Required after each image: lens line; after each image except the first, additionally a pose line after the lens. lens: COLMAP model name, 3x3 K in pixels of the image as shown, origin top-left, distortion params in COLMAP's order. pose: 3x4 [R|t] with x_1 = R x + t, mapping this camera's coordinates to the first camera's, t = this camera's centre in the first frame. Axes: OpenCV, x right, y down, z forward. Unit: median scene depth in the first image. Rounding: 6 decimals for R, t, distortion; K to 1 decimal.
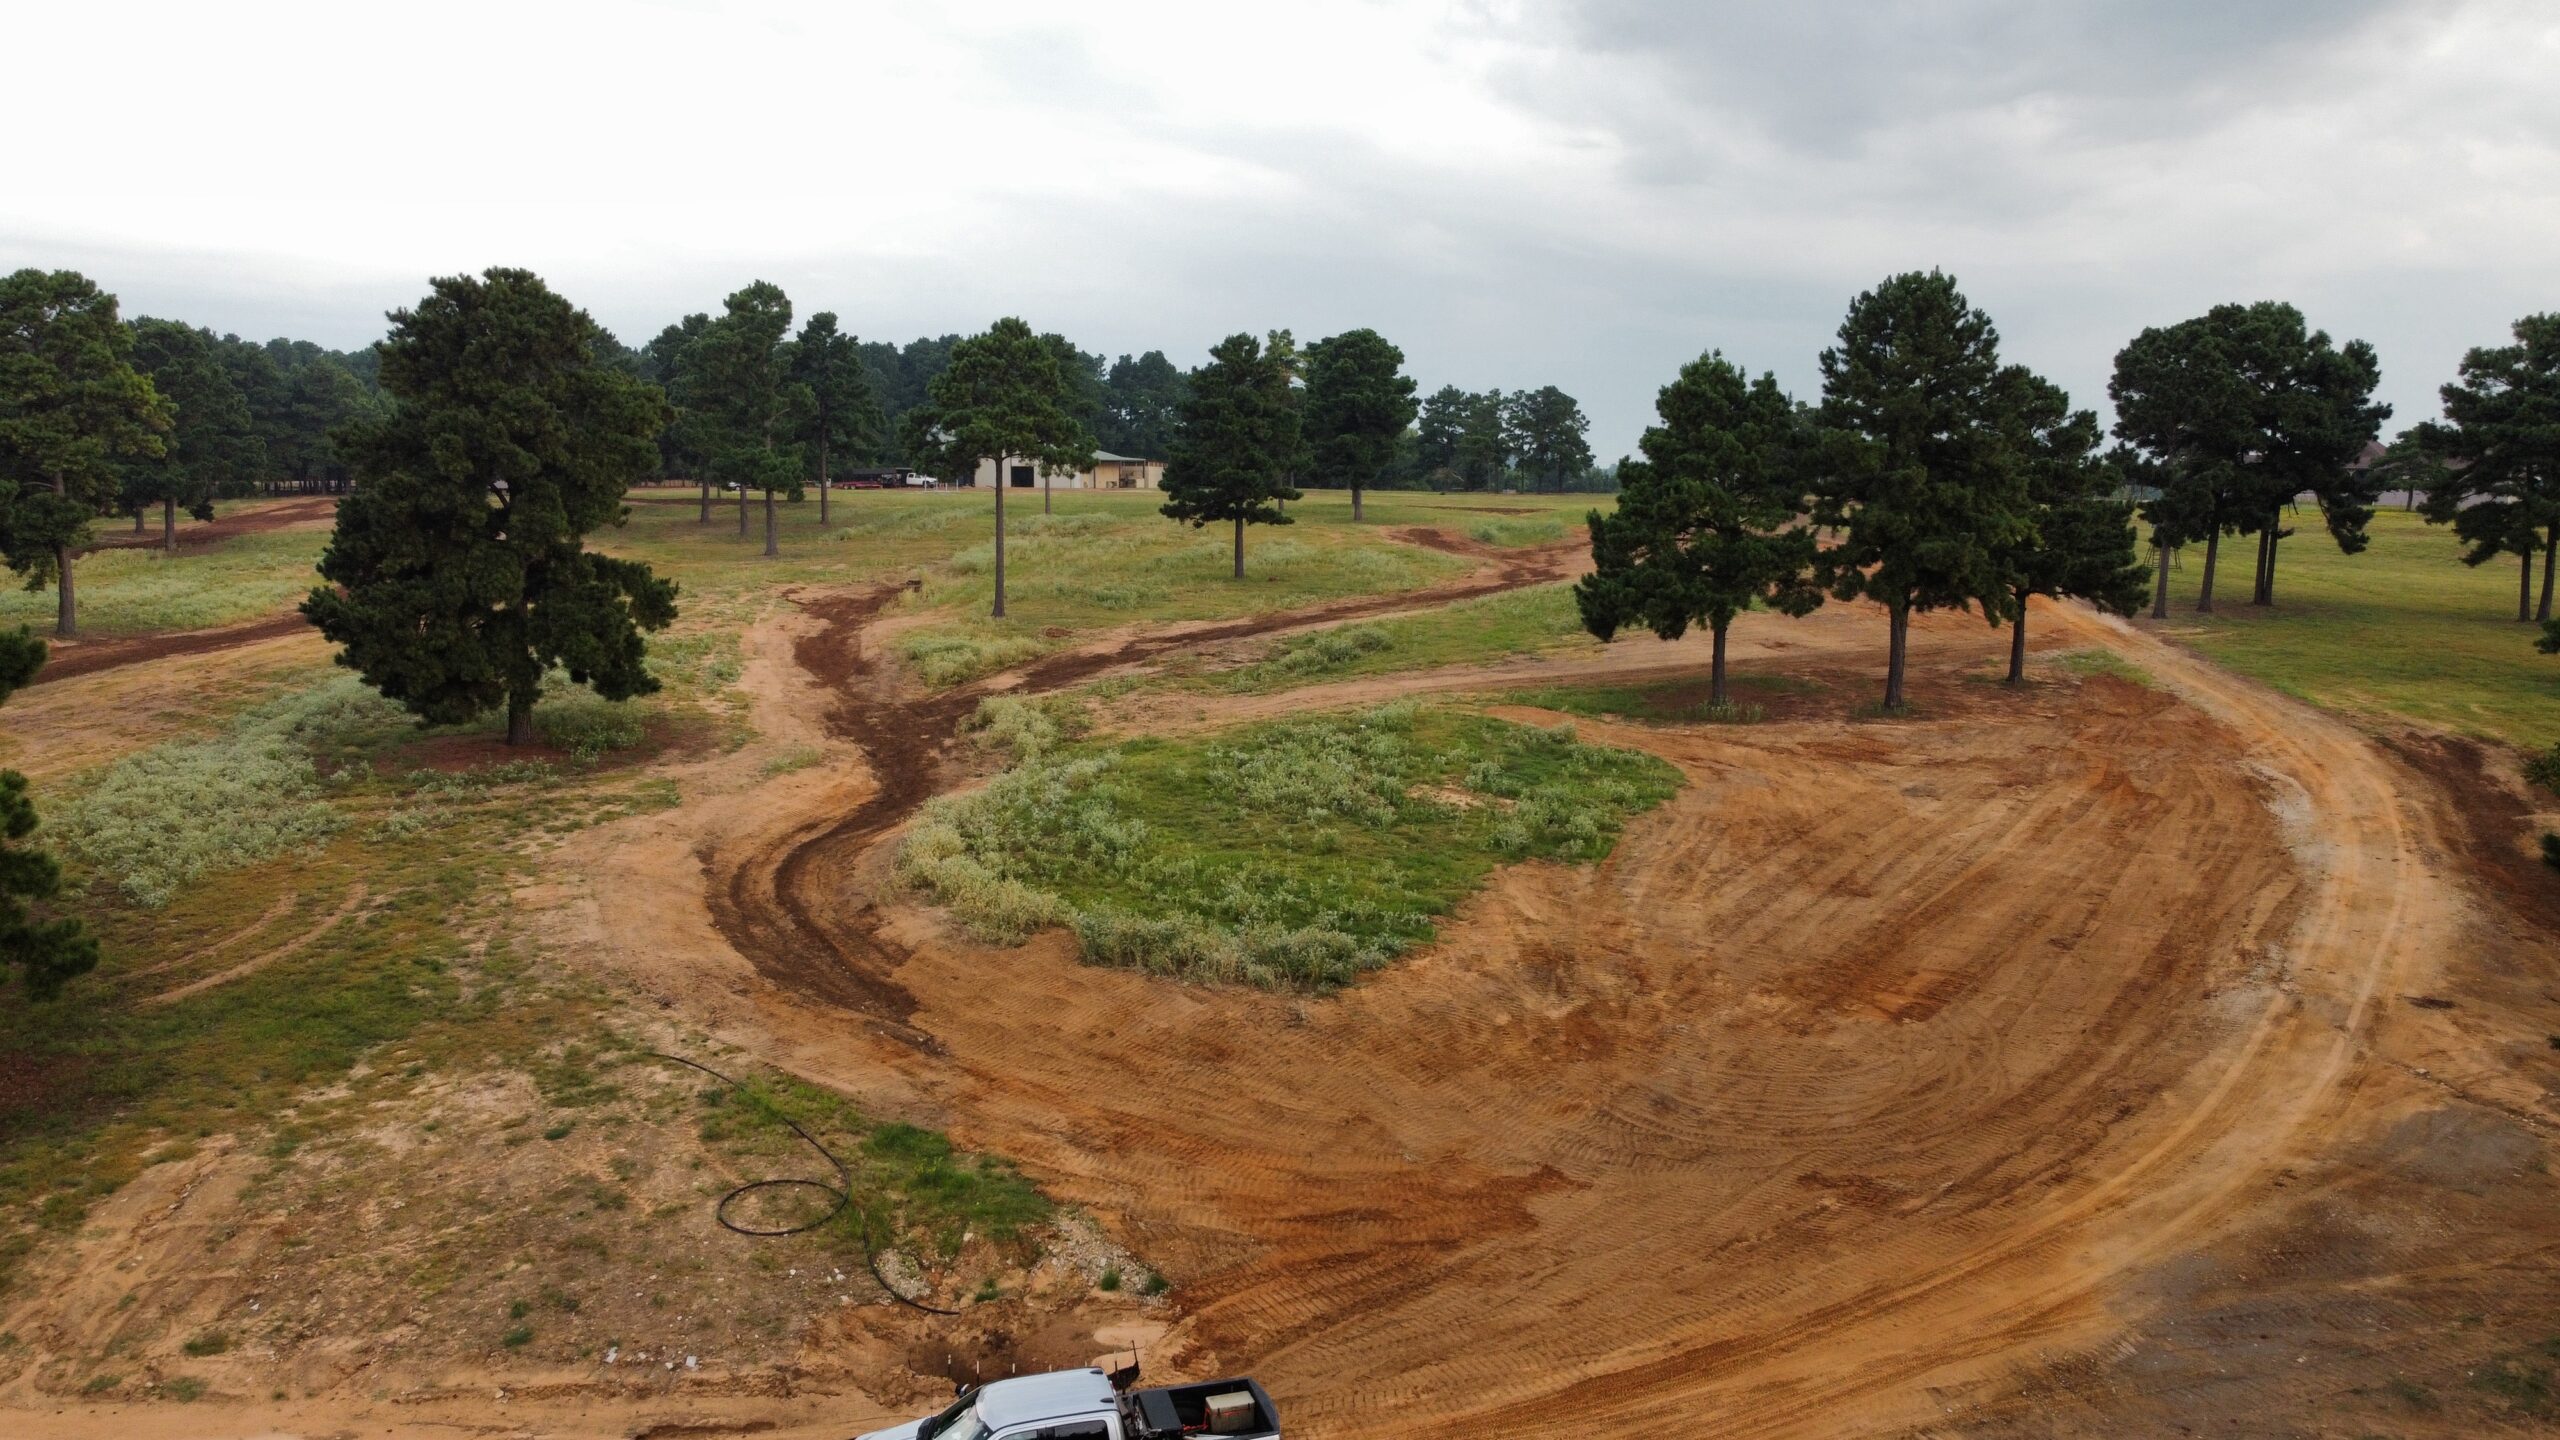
lens RADIAL K [[1952.2, 0, 1271.0], [0, 1952.2, 710.2], [0, 0, 1]] dist [0.004320, -0.006576]
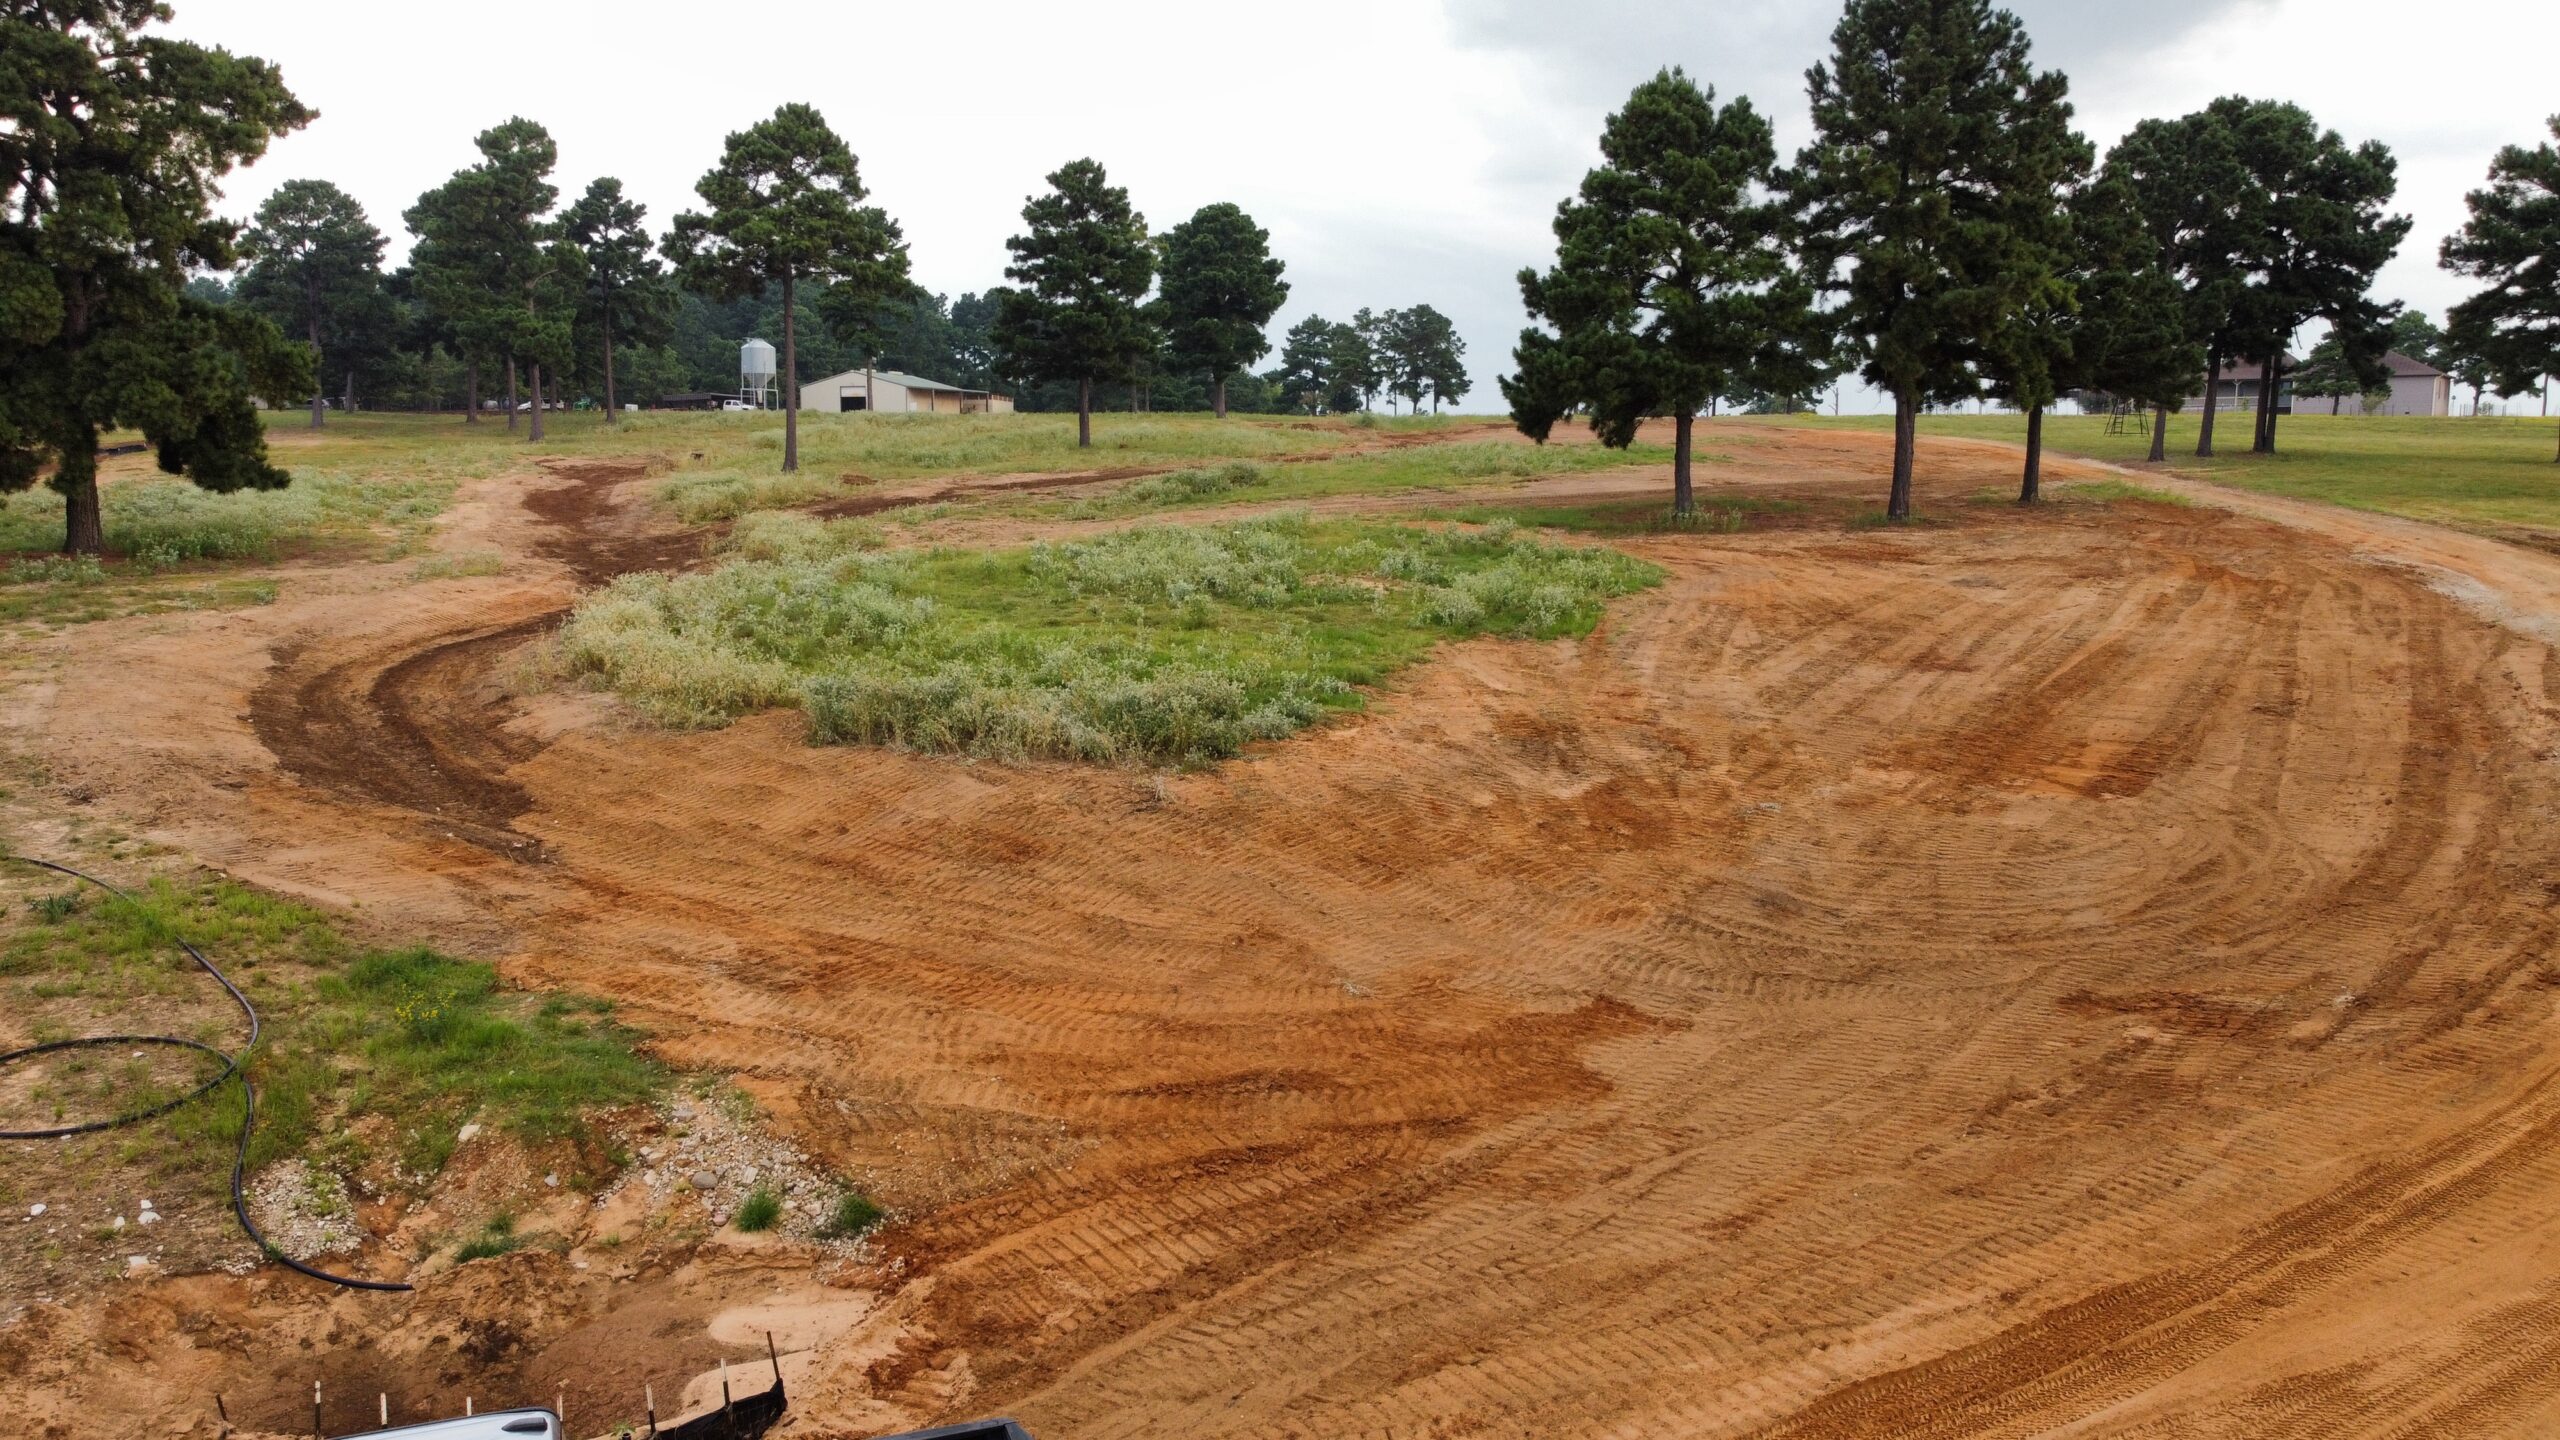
lens RADIAL K [[1952.2, 0, 1271.0], [0, 1952.2, 710.2], [0, 0, 1]] dist [0.004320, -0.006576]
pose [[0.997378, -0.011619, 0.071425, 0.007205], [0.011510, 0.999932, 0.001931, 0.124908], [-0.071443, -0.001104, 0.997444, 0.377777]]
